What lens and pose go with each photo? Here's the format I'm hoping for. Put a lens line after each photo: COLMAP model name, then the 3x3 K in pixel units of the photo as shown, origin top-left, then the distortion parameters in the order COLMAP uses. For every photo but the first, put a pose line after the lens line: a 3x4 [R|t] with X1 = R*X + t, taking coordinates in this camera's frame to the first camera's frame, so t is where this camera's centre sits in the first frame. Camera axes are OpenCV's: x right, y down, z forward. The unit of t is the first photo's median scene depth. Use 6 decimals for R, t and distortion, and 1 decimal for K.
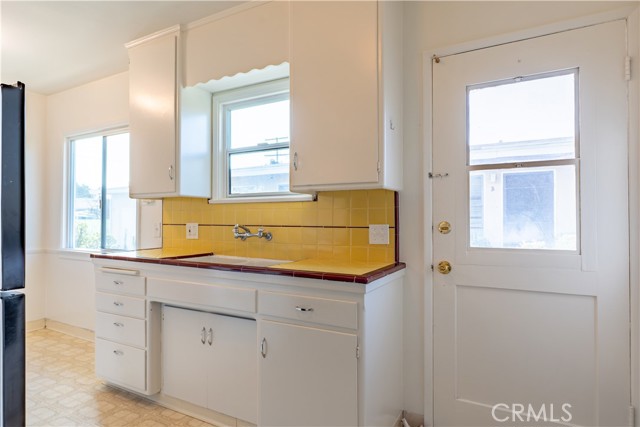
lens RADIAL K [[376.9, 0, 319.9], [0, 376.9, 212.8], [0, 0, 1]] dist [-0.003987, 0.000328]
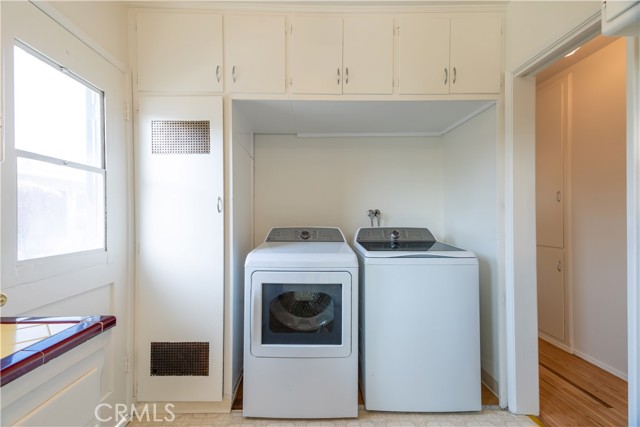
lens RADIAL K [[287.5, 0, 313.7], [0, 287.5, 217.1], [0, 0, 1]] dist [0.018174, 0.000017]
pose [[-0.487817, 0.012716, 0.872853, -0.281879], [0.010502, 0.999907, -0.008697, 0.013030], [-0.872882, 0.004924, -0.487906, 0.585536]]
